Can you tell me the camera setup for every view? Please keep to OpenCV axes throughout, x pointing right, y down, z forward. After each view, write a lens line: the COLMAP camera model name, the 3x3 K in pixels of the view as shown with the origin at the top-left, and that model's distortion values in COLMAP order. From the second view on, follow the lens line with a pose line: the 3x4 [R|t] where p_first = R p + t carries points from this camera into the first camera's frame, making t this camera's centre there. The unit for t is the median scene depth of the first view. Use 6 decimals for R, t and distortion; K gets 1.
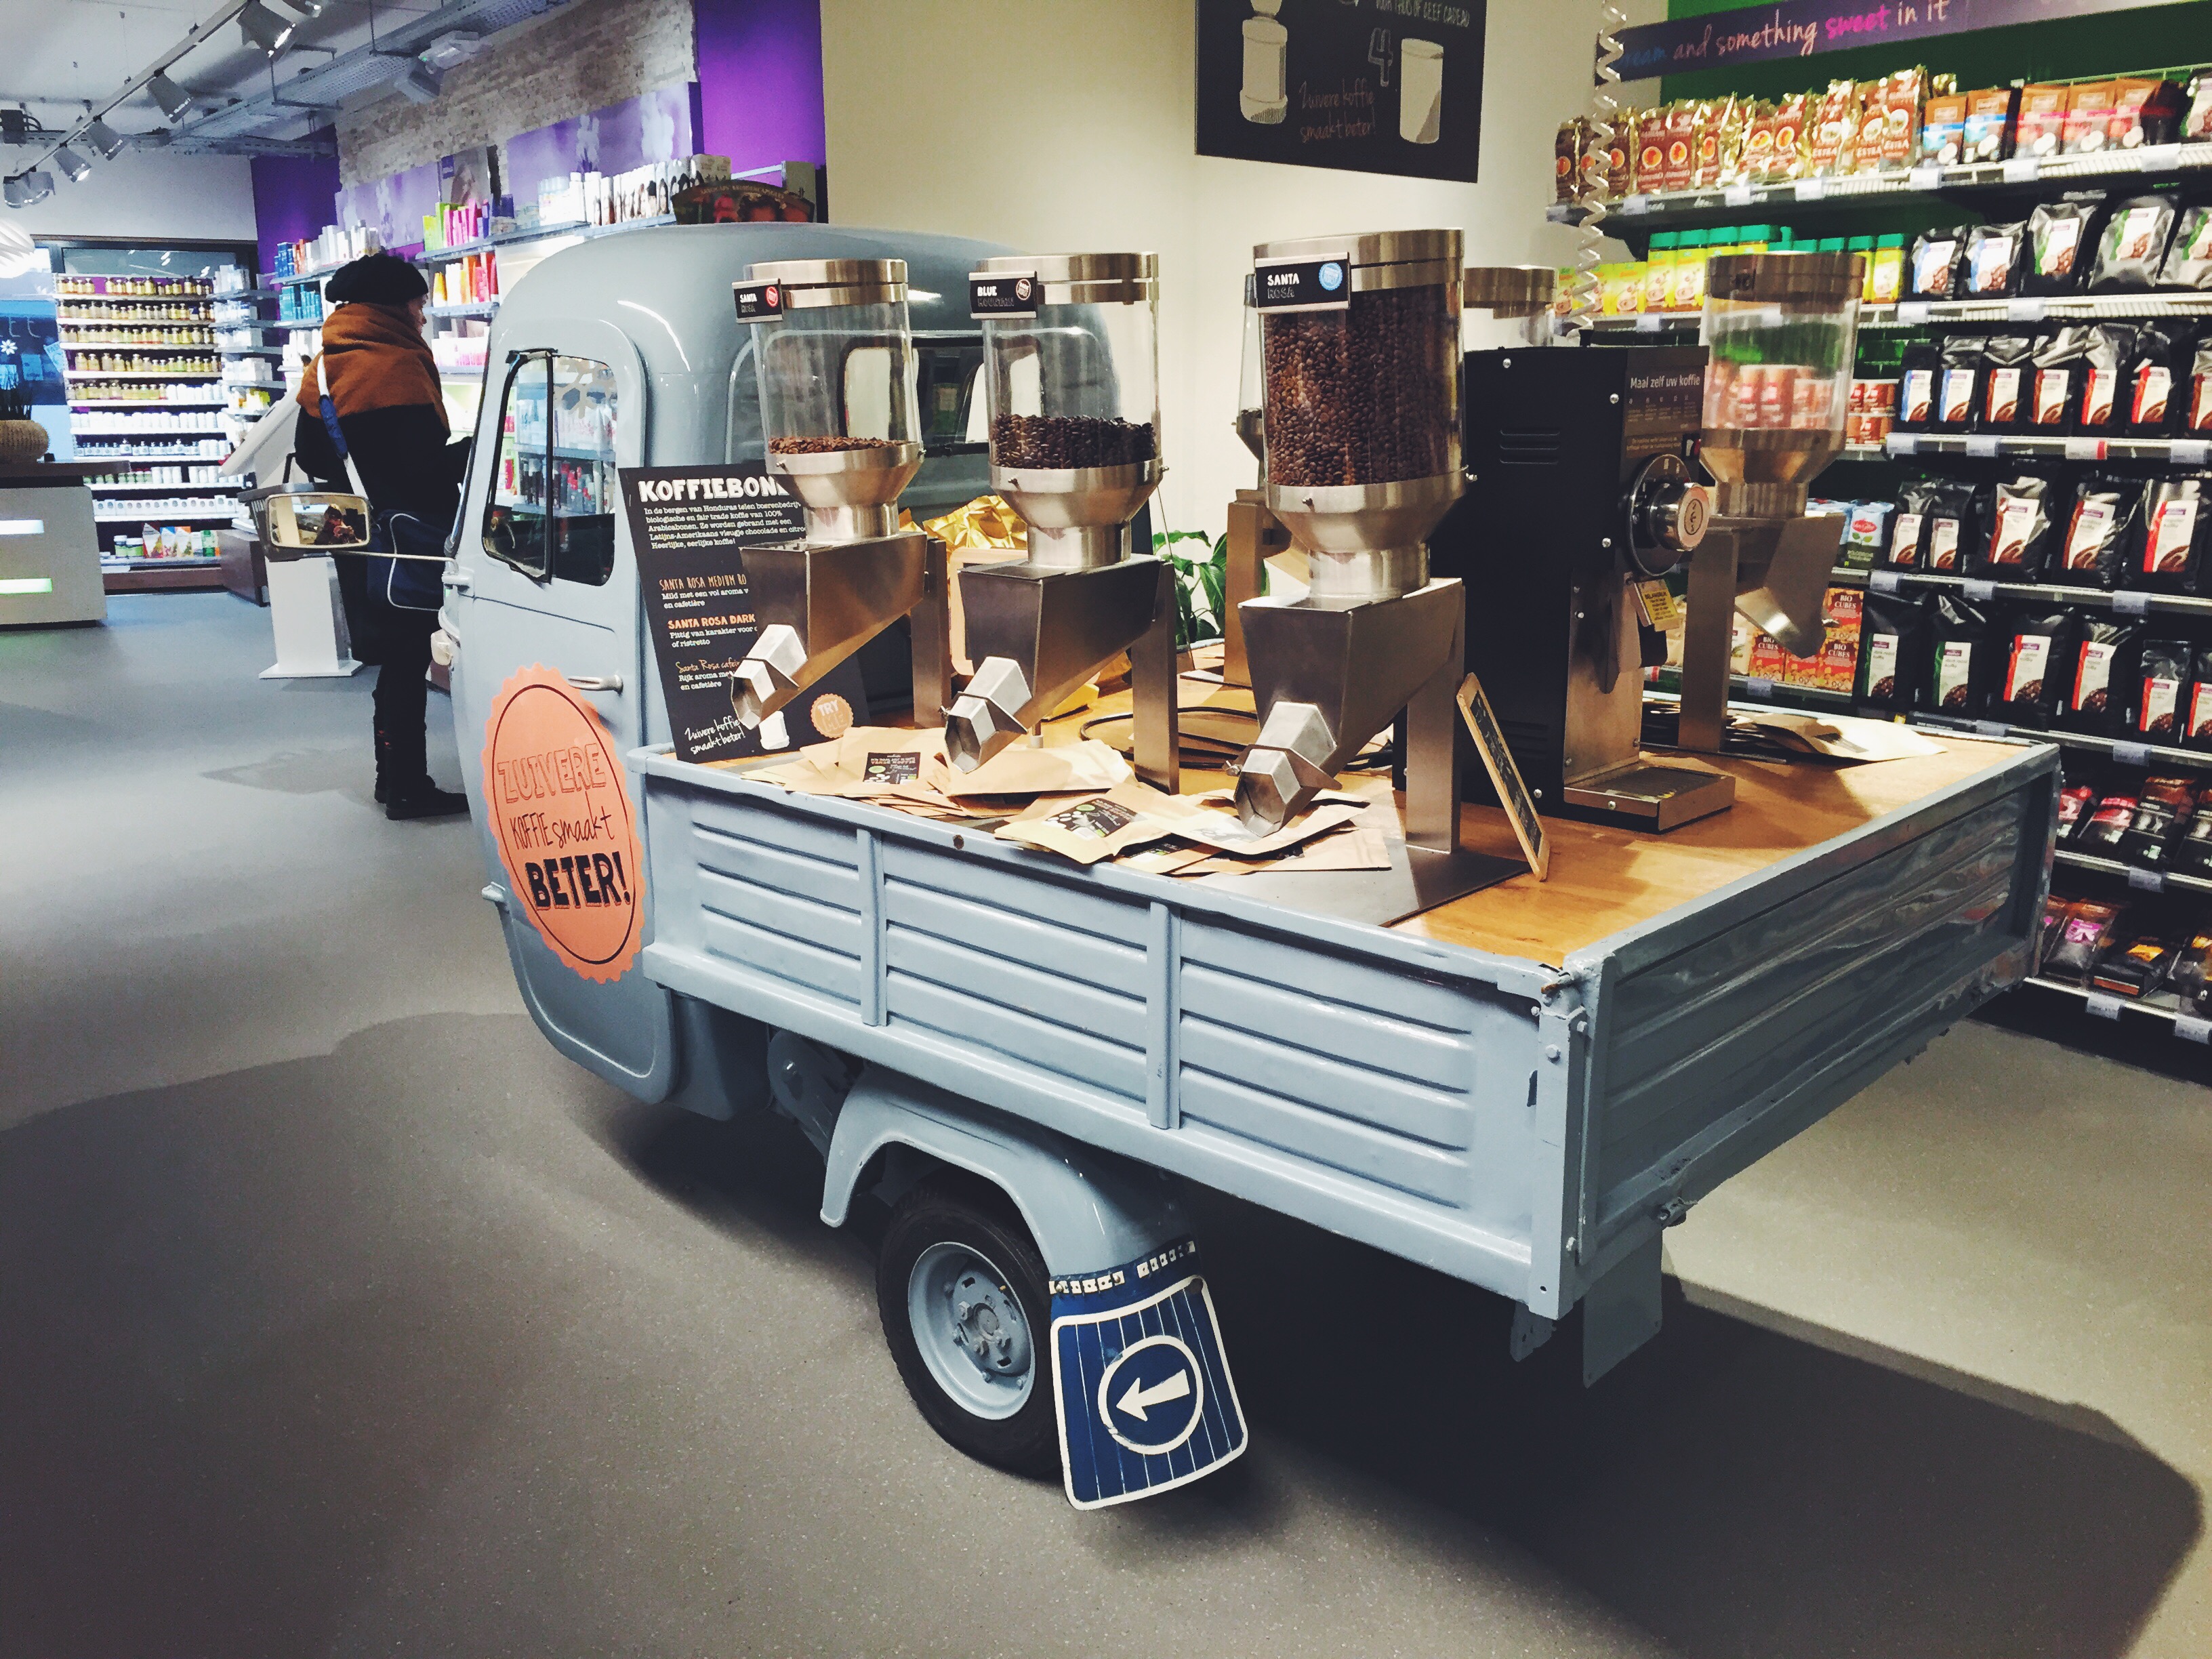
lens RADIAL K [[1912.8, 0, 1094.9], [0, 1912.8, 830.3], [0, 0, 1]] dist [0.080061, -0.098104]
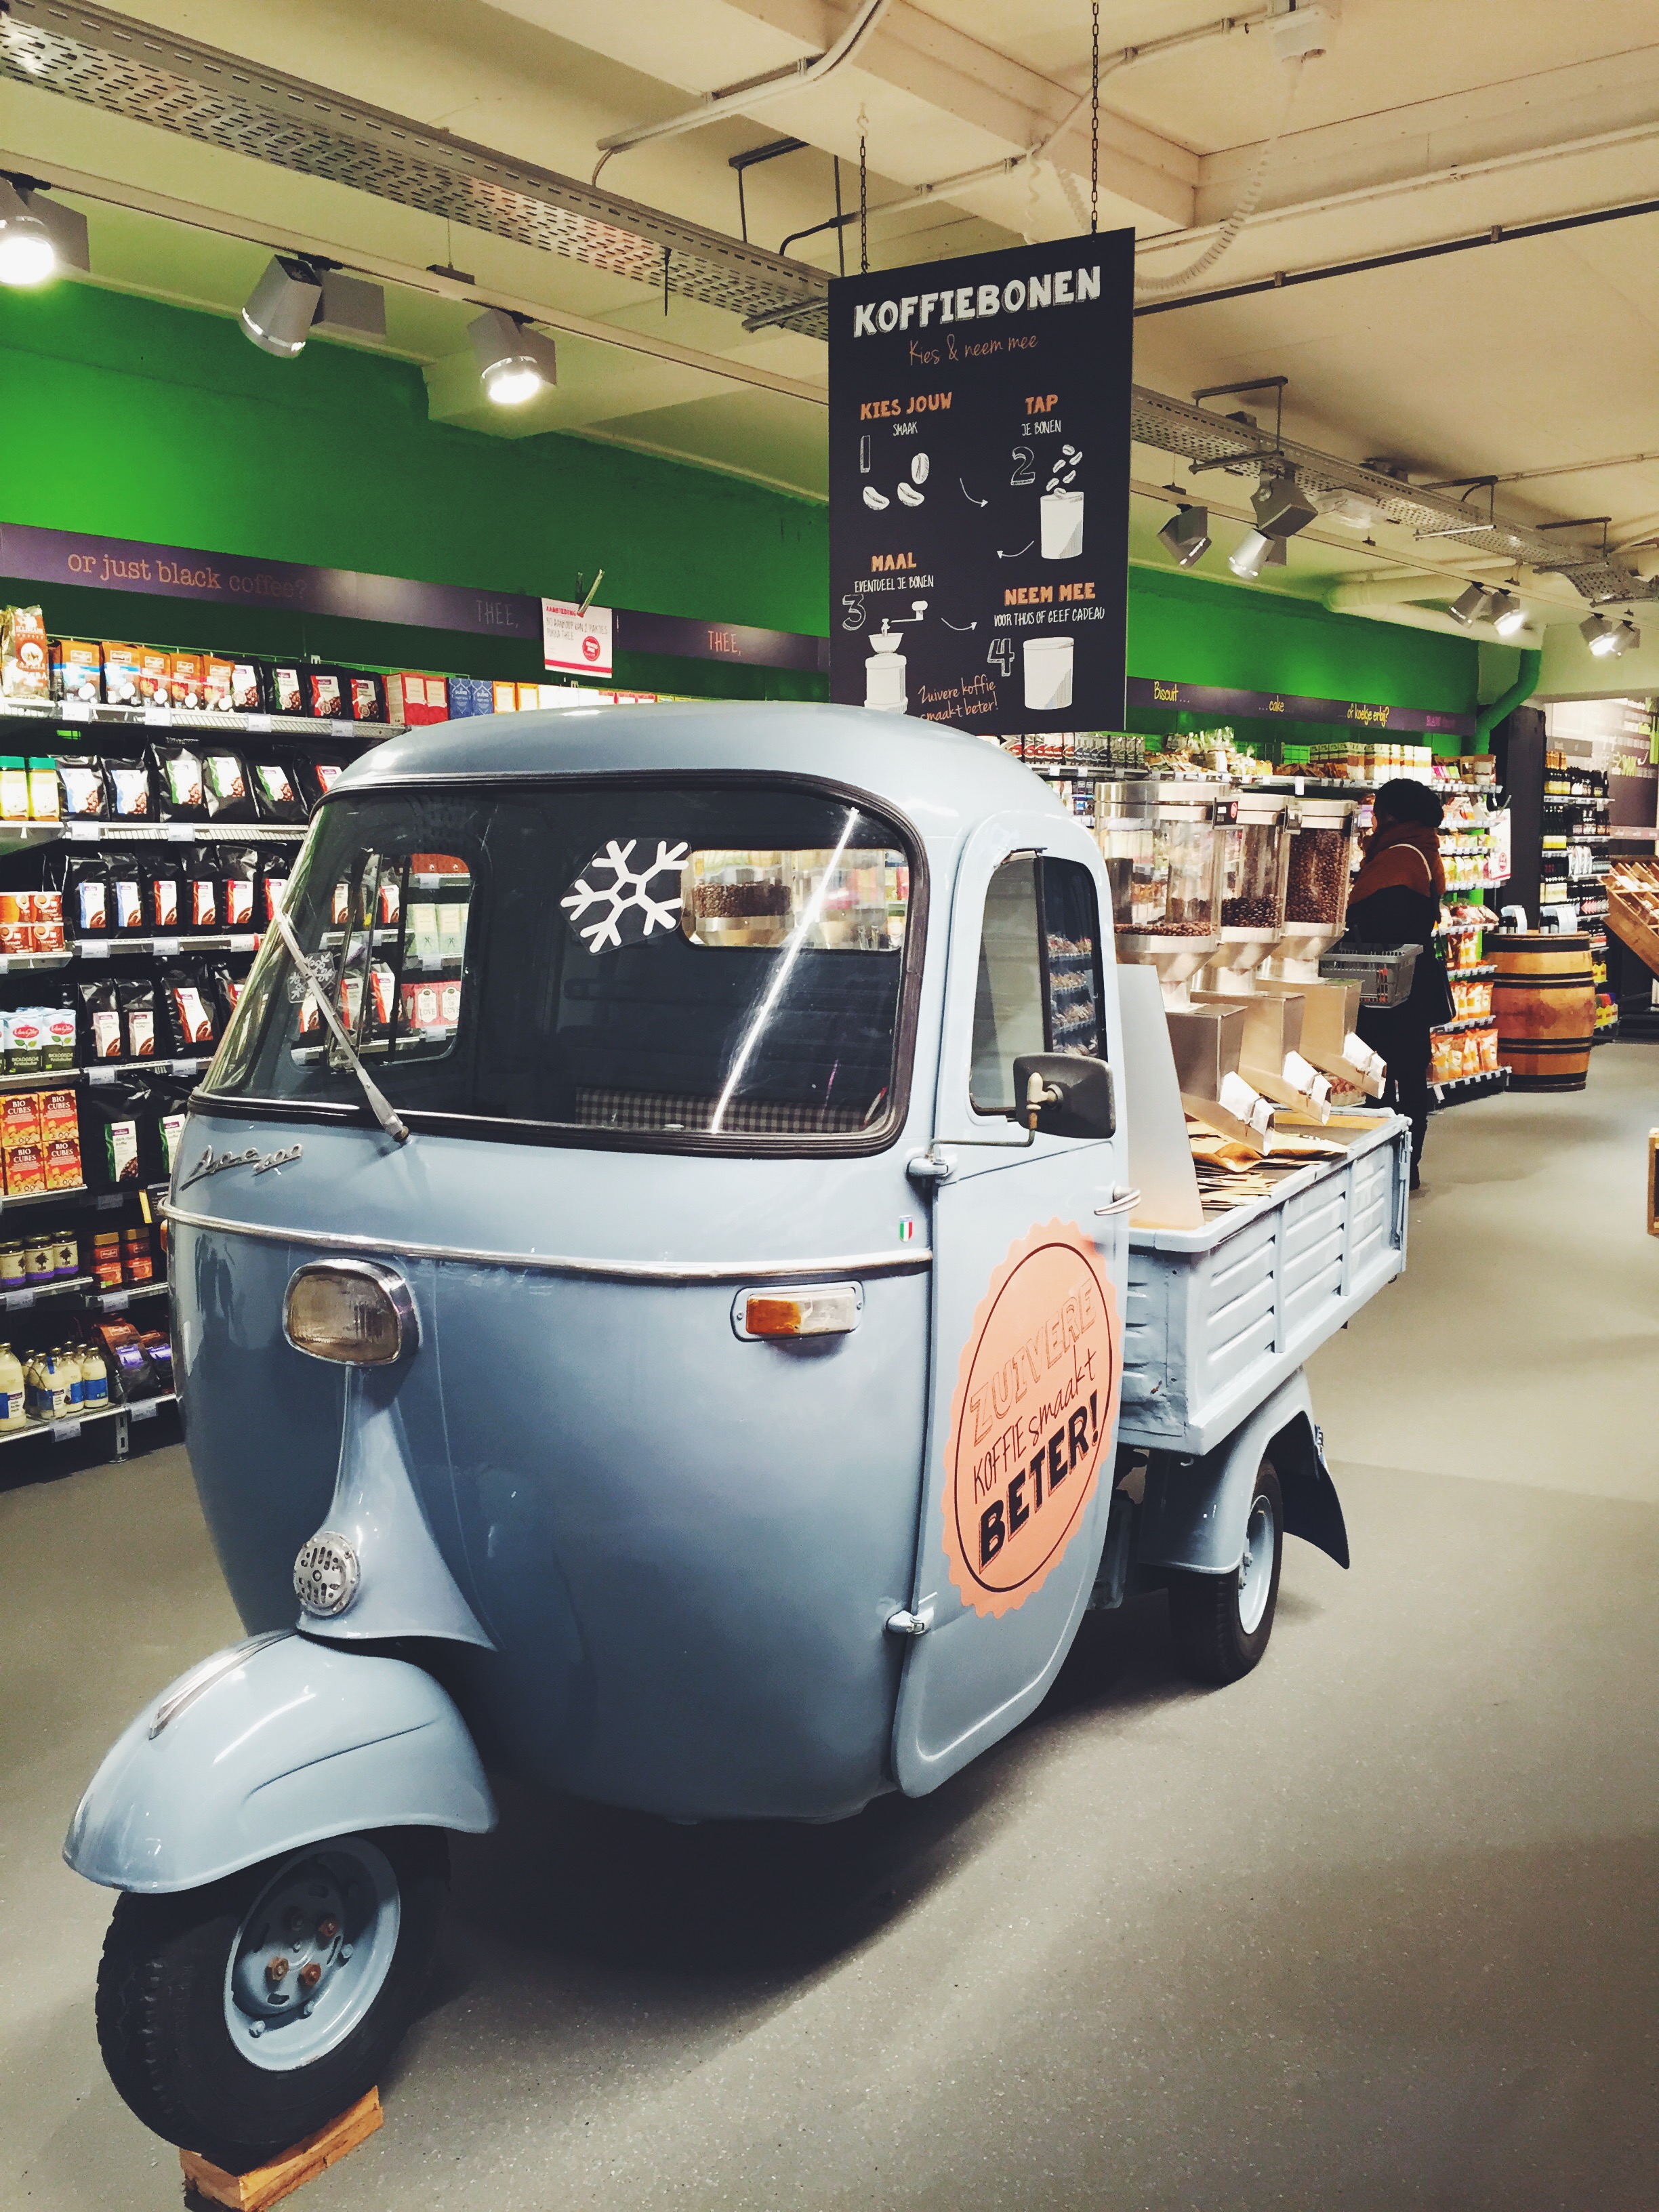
lens RADIAL K [[1912.8, 0, 822.4], [0, 1912.8, 1109.9], [0, 0, 1]] dist [0.080061, -0.098104]
pose [[-0.264391, -0.115463, 0.957479, -0.761135], [0.237438, 0.954455, 0.180663, -0.220520], [-0.934730, 0.275108, -0.224934, 0.922447]]
